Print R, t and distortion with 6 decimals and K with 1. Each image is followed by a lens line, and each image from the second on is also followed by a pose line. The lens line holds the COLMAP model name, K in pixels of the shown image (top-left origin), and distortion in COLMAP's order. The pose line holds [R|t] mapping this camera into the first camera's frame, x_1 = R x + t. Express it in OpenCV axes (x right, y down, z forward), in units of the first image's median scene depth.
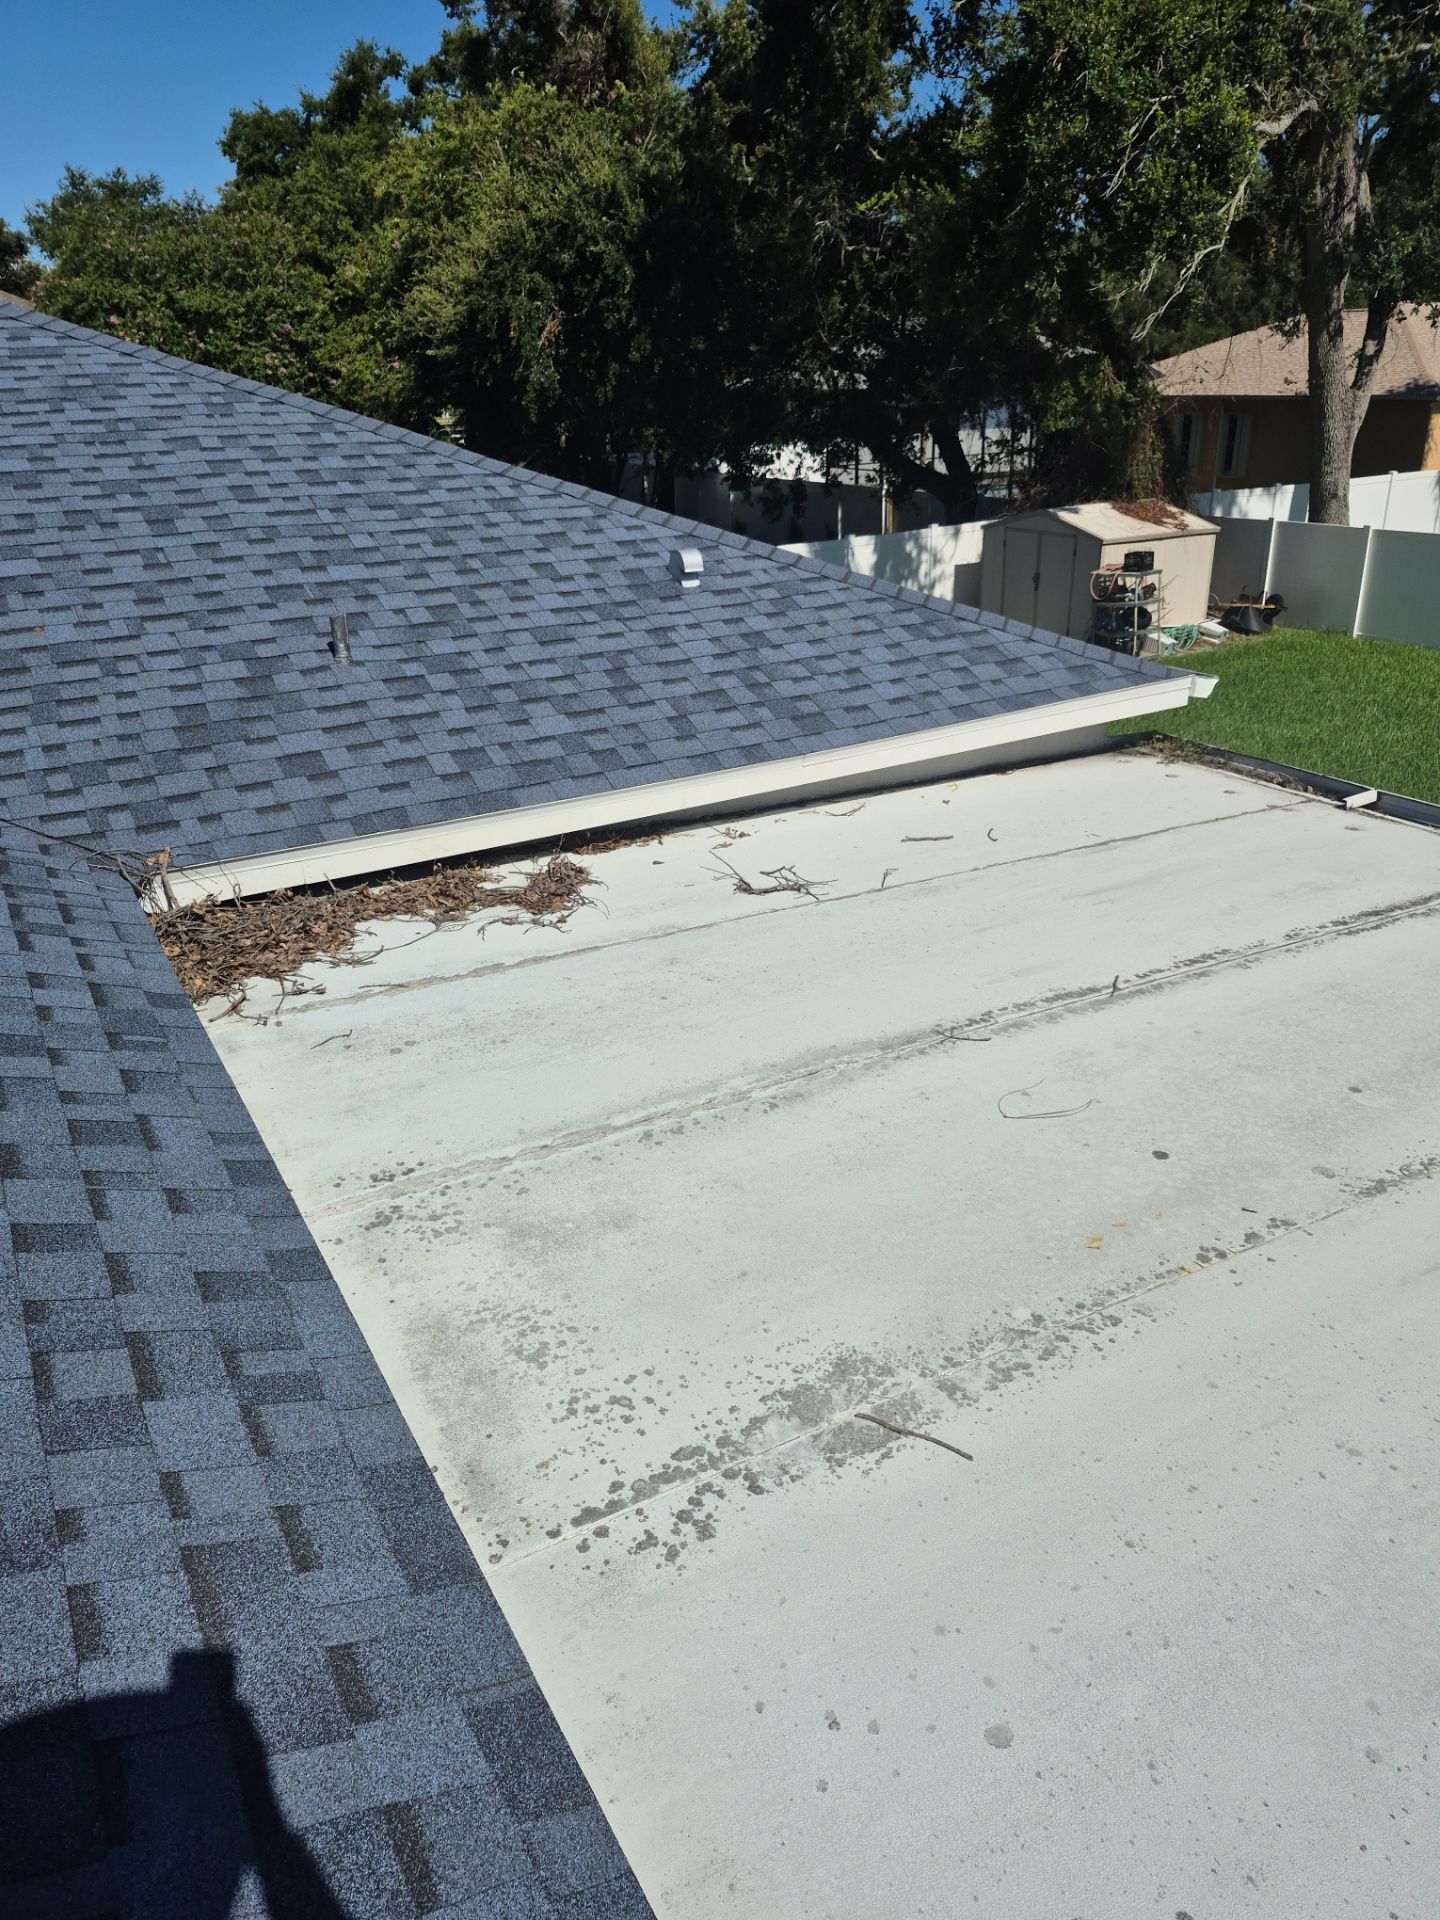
lens RADIAL K [[1411.3, 0, 722.4], [0, 1411.3, 927.4], [0, 0, 1]] dist [0.184466, -0.266202]
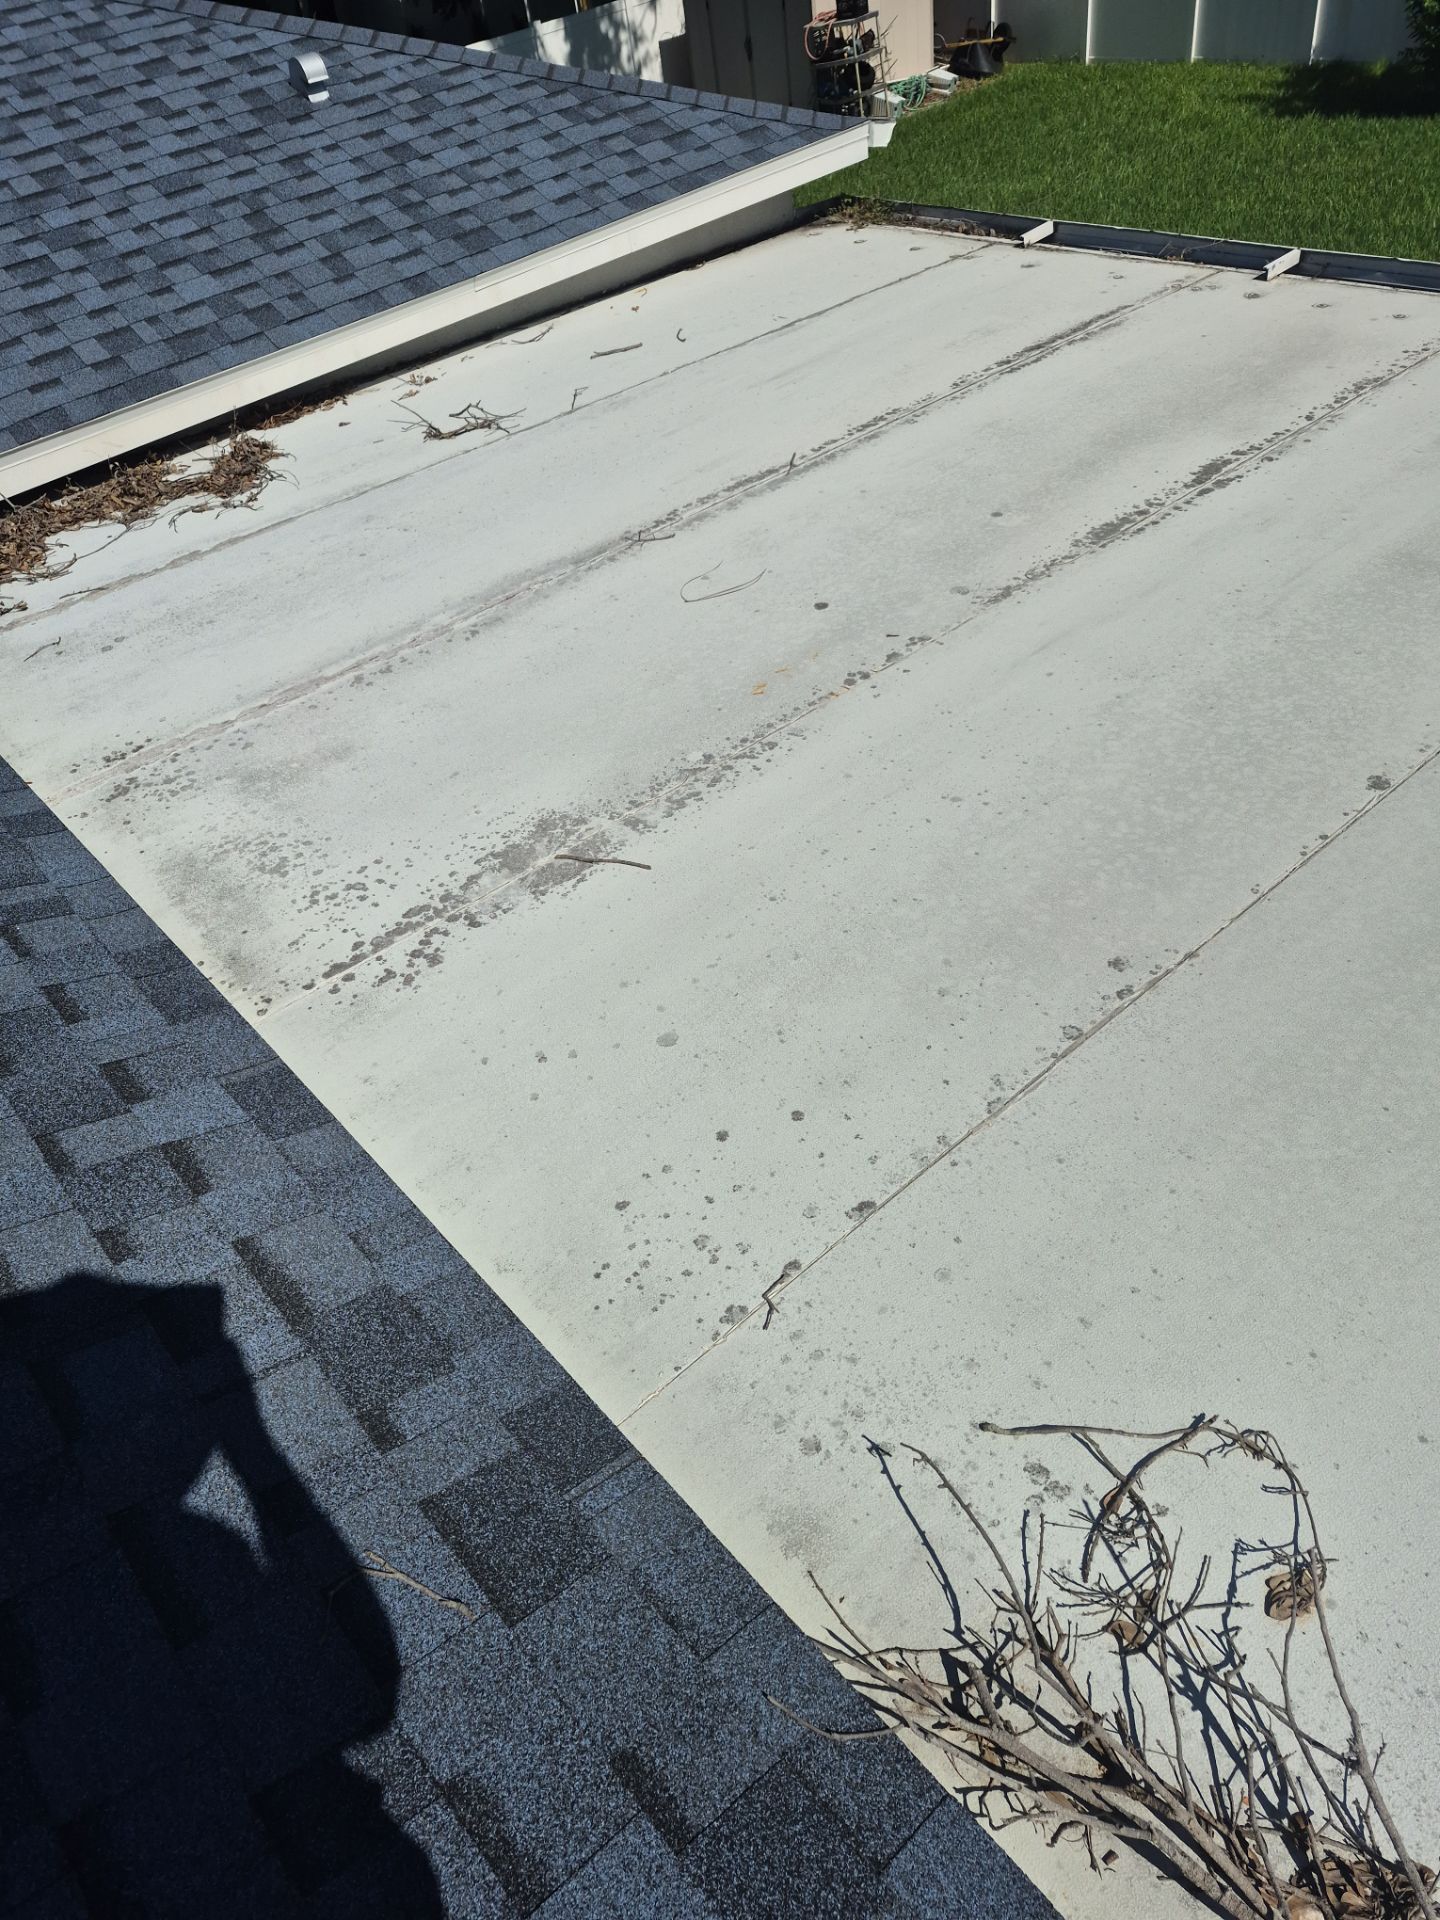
lens RADIAL K [[1401.2, 0, 681.3], [0, 1401.2, 959.1], [0, 0, 1]] dist [0.126223, -0.142051]
pose [[0.978411, -0.199582, 0.053654, 0.069408], [0.174298, 0.936372, 0.304677, 0.050271], [-0.111048, -0.288748, 0.950943, -0.080295]]
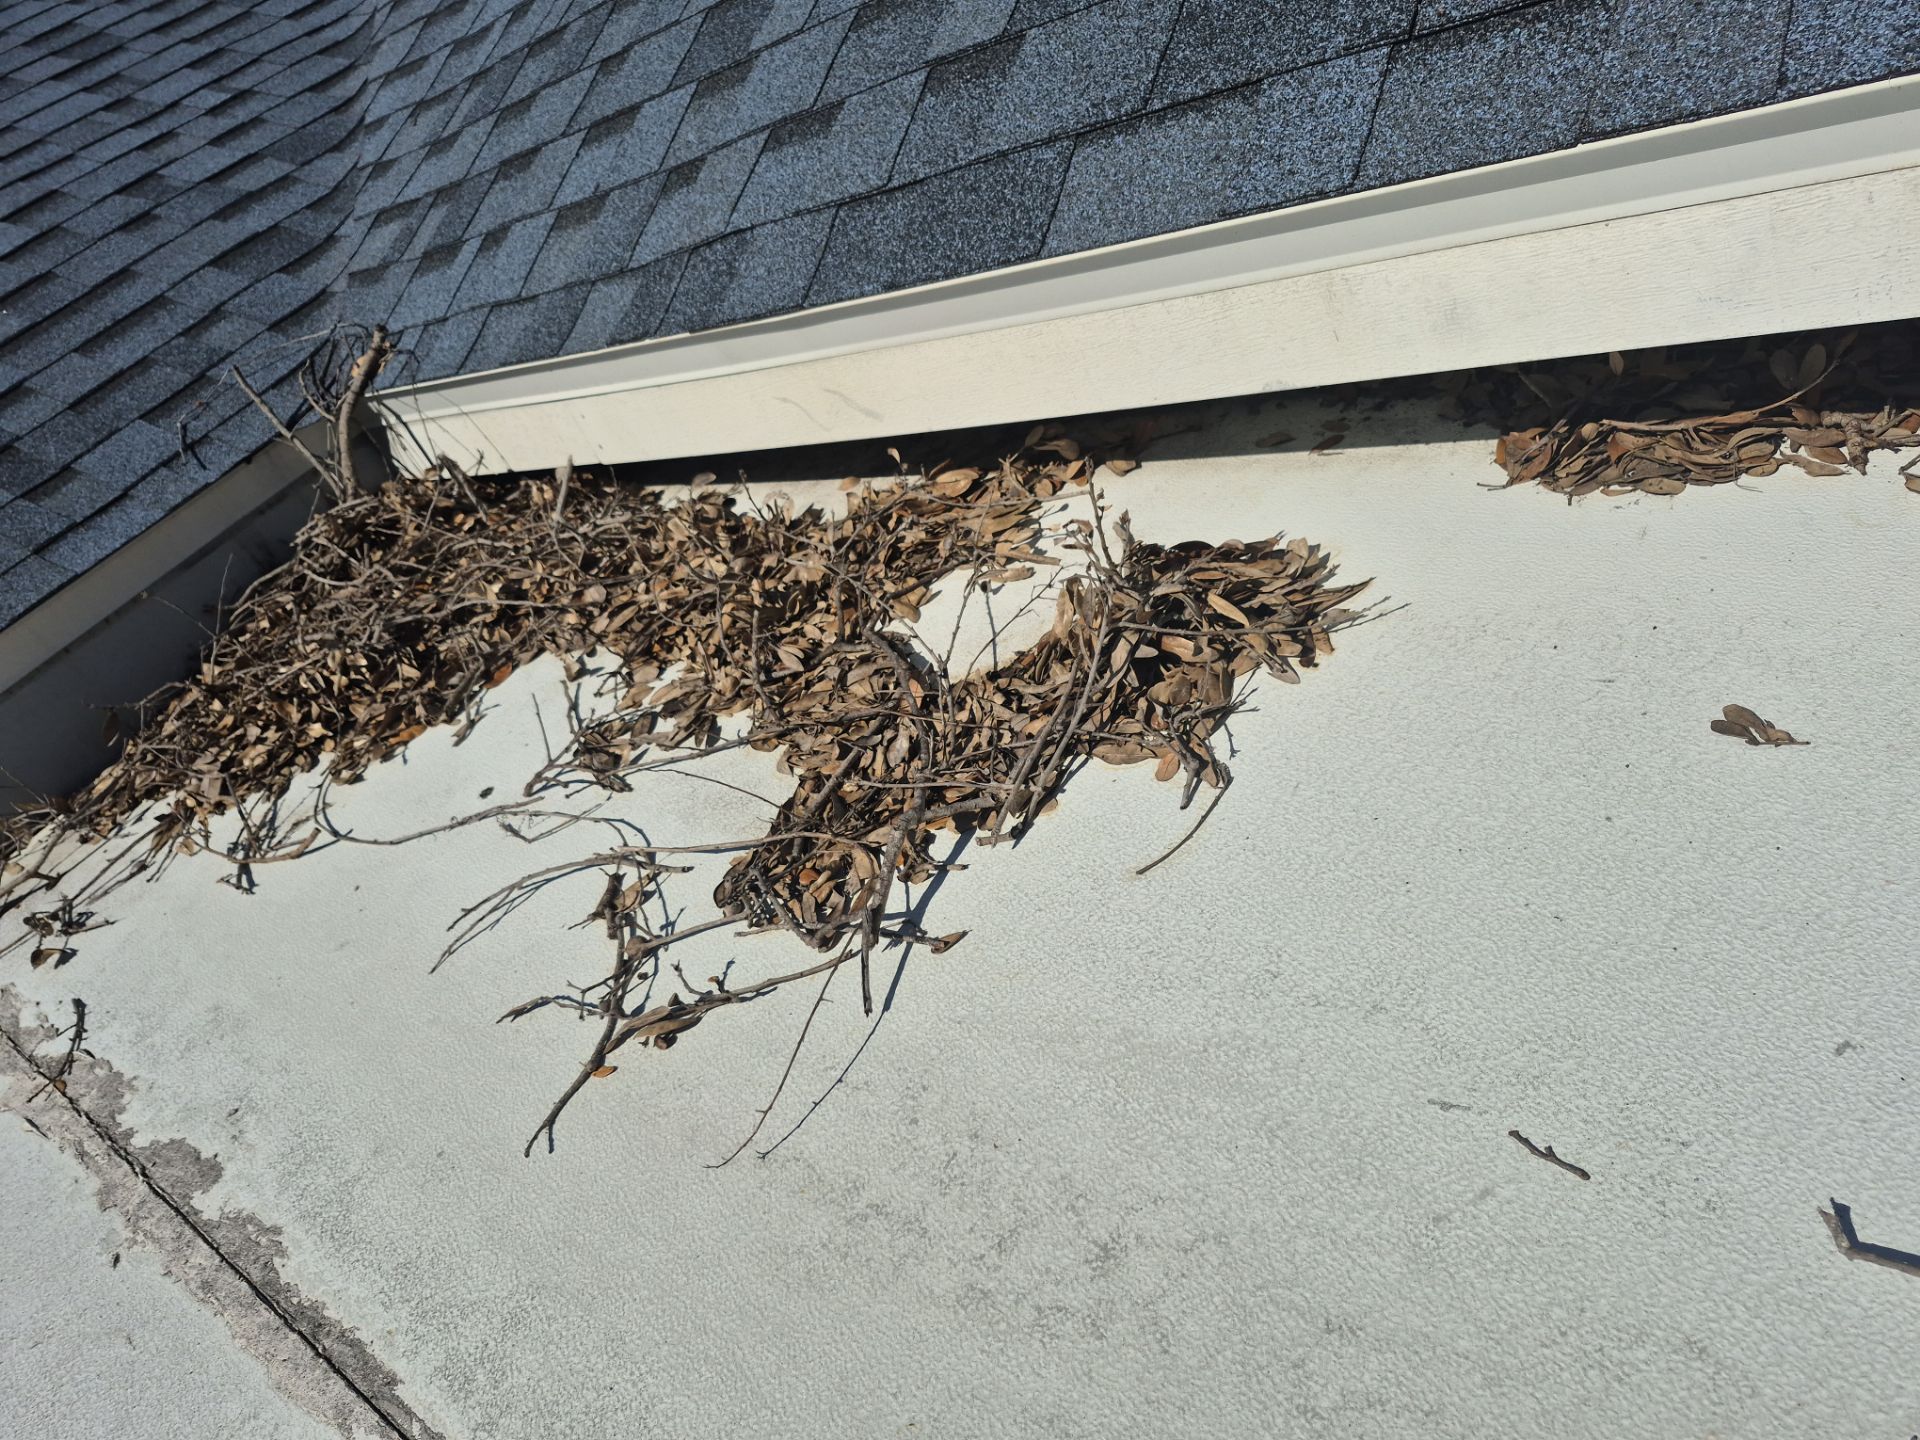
lens RADIAL K [[1373.5, 0, 1039.2], [0, 1373.5, 724.5], [0, 0, 1]] dist [0.033995, -0.070453]
pose [[0.390502, 0.411575, -0.823477, 0.047690], [0.045039, 0.884886, 0.463625, -0.140890], [0.919500, -0.218135, 0.327012, 1.126374]]
